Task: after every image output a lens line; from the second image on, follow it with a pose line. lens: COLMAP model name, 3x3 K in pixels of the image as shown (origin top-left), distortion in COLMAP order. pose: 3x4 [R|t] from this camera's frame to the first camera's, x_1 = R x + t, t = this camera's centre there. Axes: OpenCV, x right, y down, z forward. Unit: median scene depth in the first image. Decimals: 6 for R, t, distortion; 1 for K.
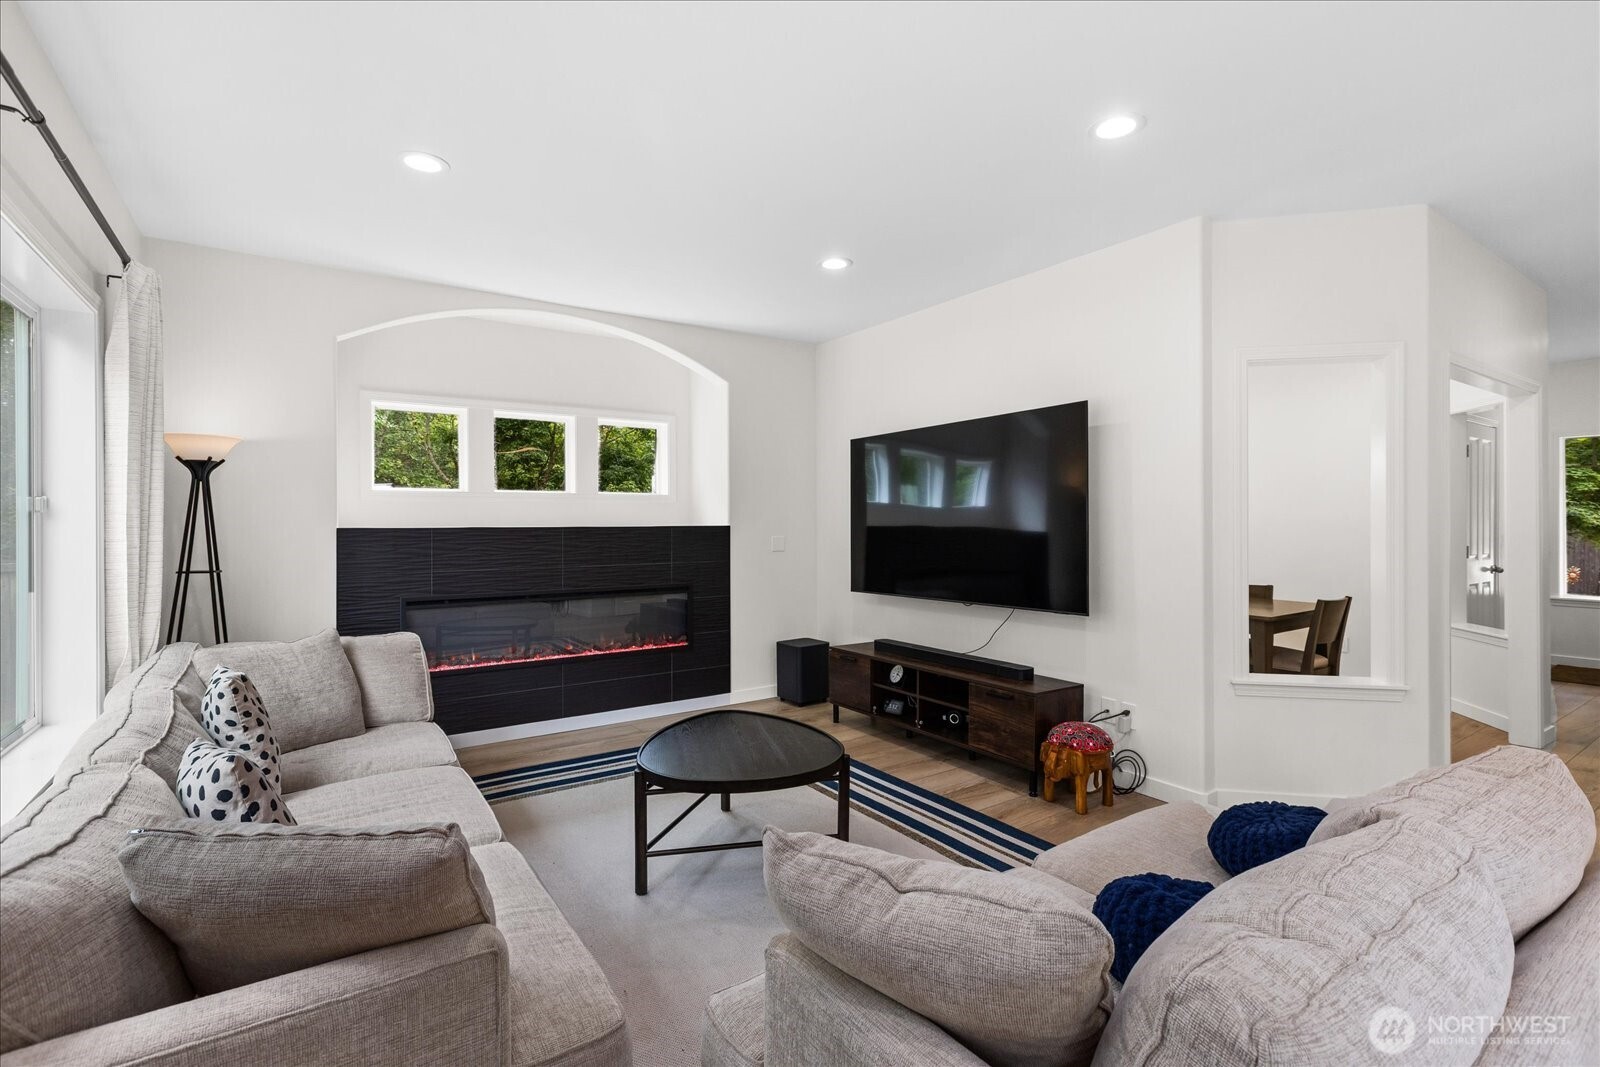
lens RADIAL K [[732.5, 0, 796.1], [0, 732.5, 526.9], [0, 0, 1]] dist [-0.000380, -0.000293]
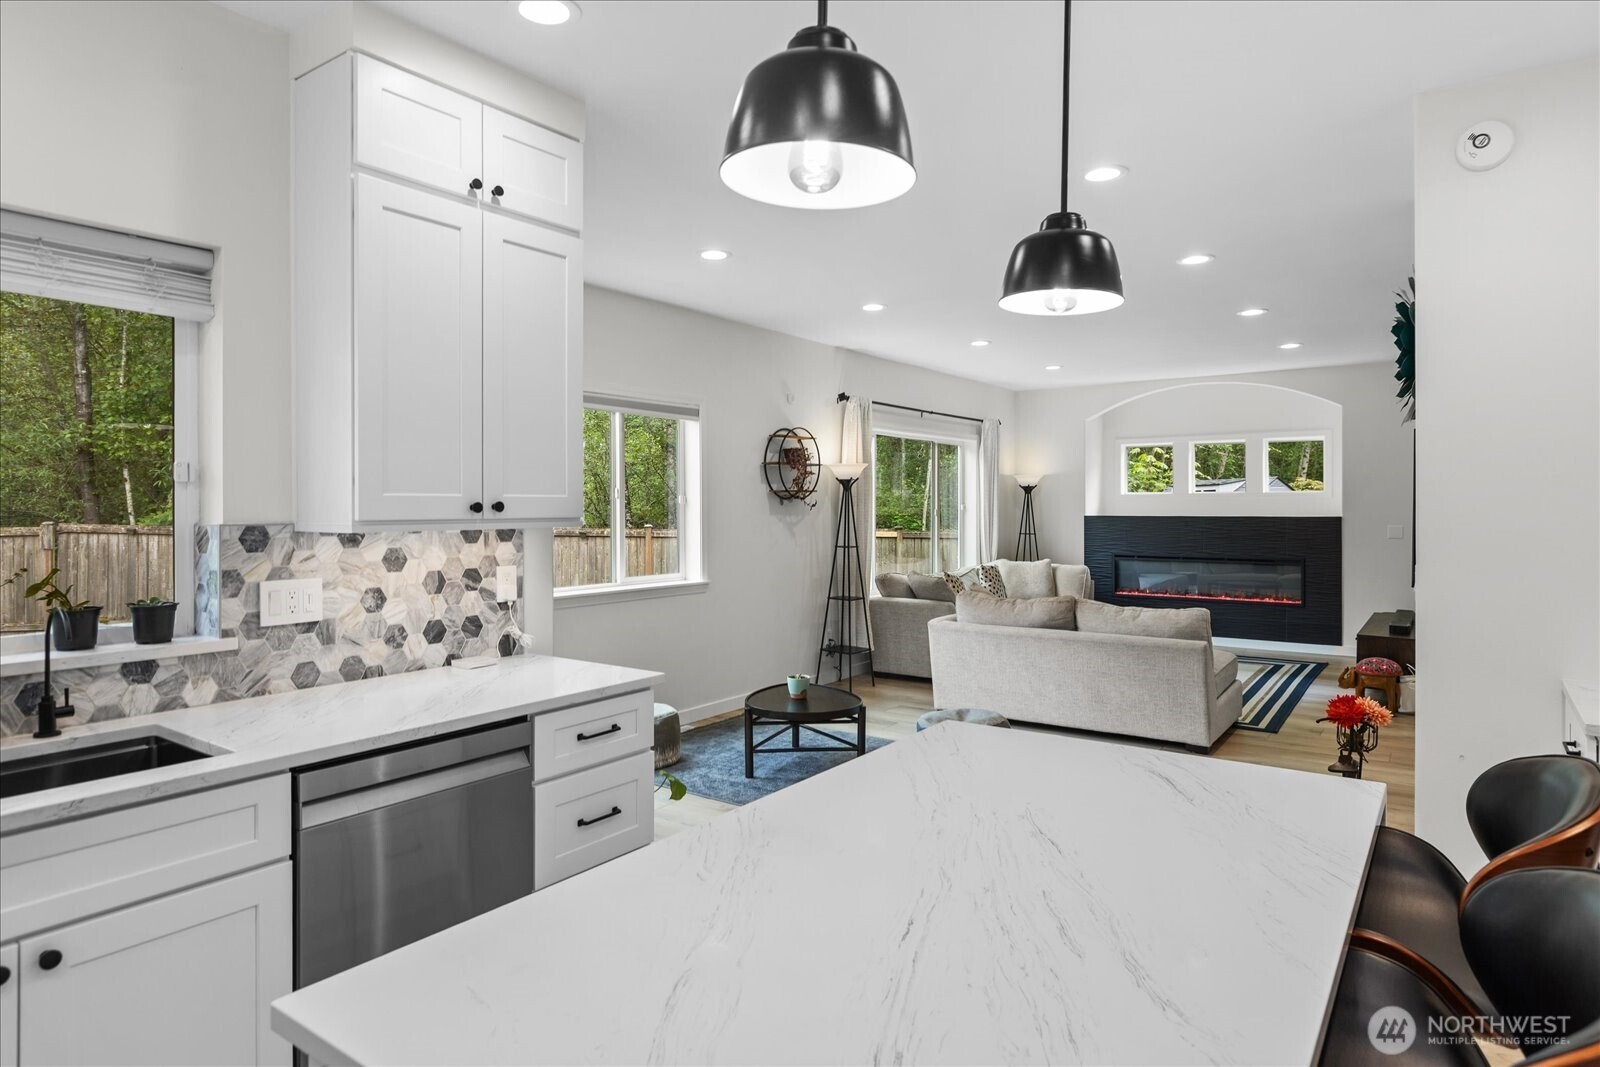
lens RADIAL K [[943.0, 0, 795.0], [0, 943.0, 505.2], [0, 0, 1]] dist [-0.003110, -0.002020]
pose [[0.353335, 0.003127, -0.935492, 1.307242], [-0.005199, 0.999986, 0.001379, -0.022628], [0.935483, 0.004376, 0.353346, -0.567791]]
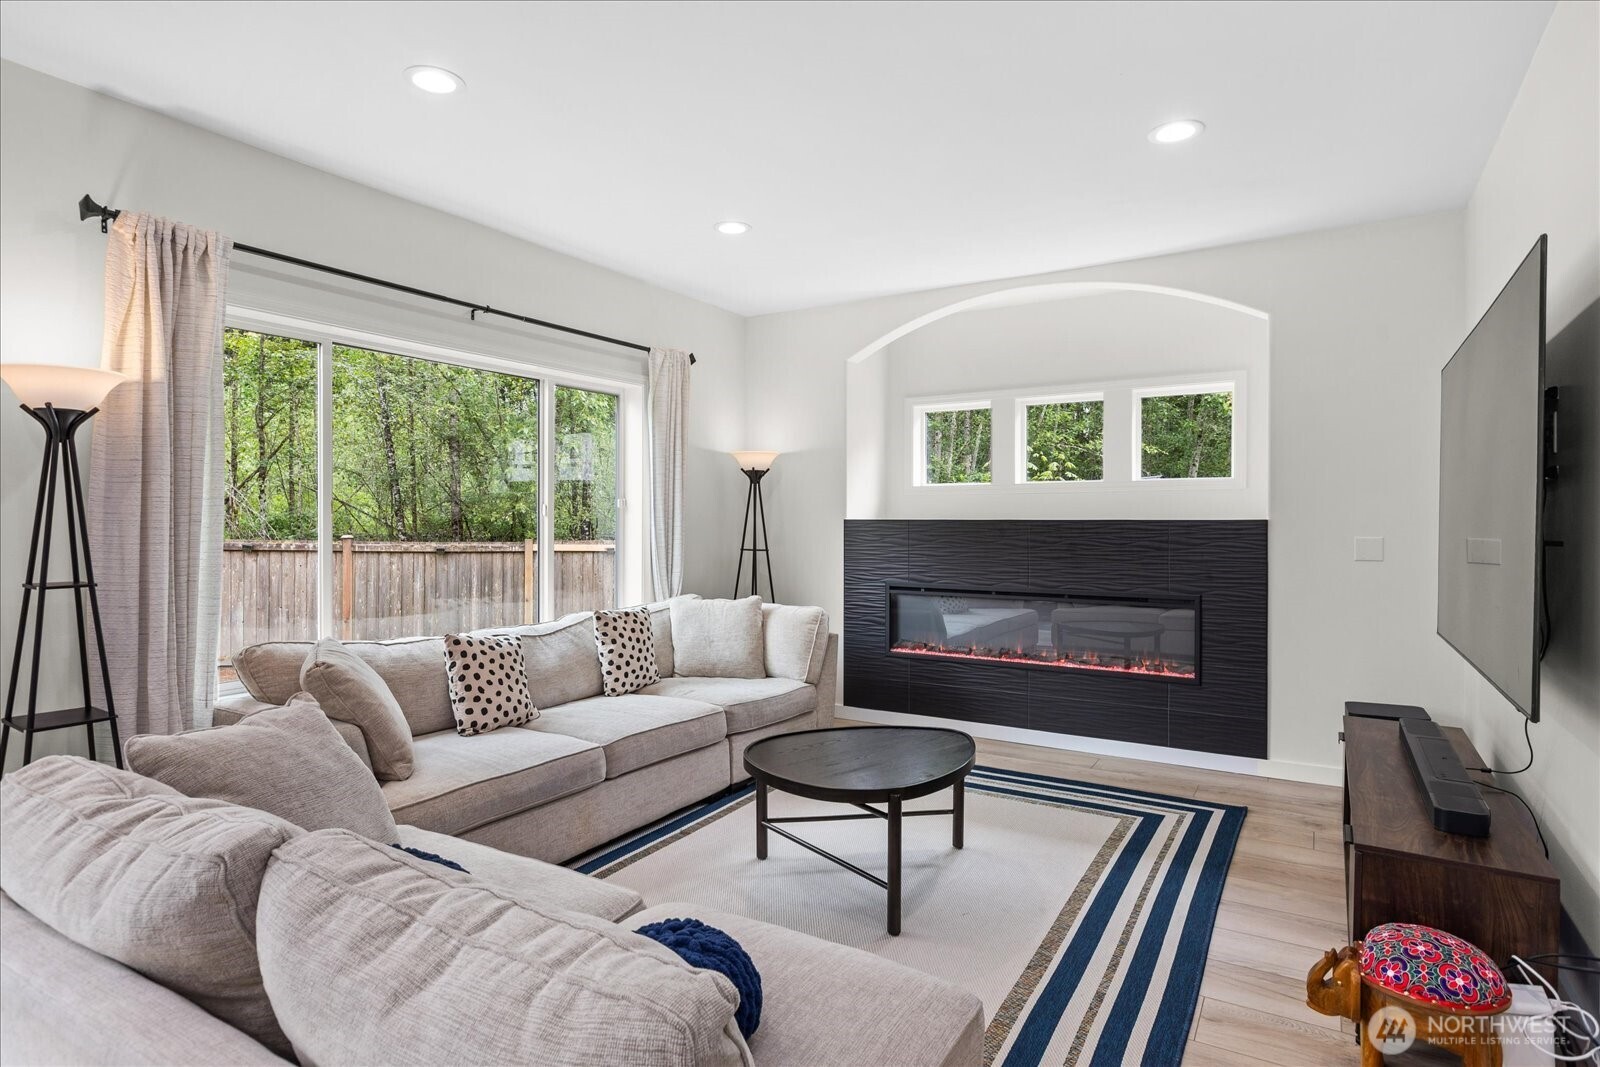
lens RADIAL K [[857.1, 0, 800.0], [0, 857.1, 533.5], [0, 0, 1]] dist [-0.002406, -0.000631]
pose [[0.417119, 0.017785, -0.908678, 0.537724], [-0.008963, 0.999840, 0.015455, 0.003146], [0.908808, 0.001698, 0.417212, 0.299690]]
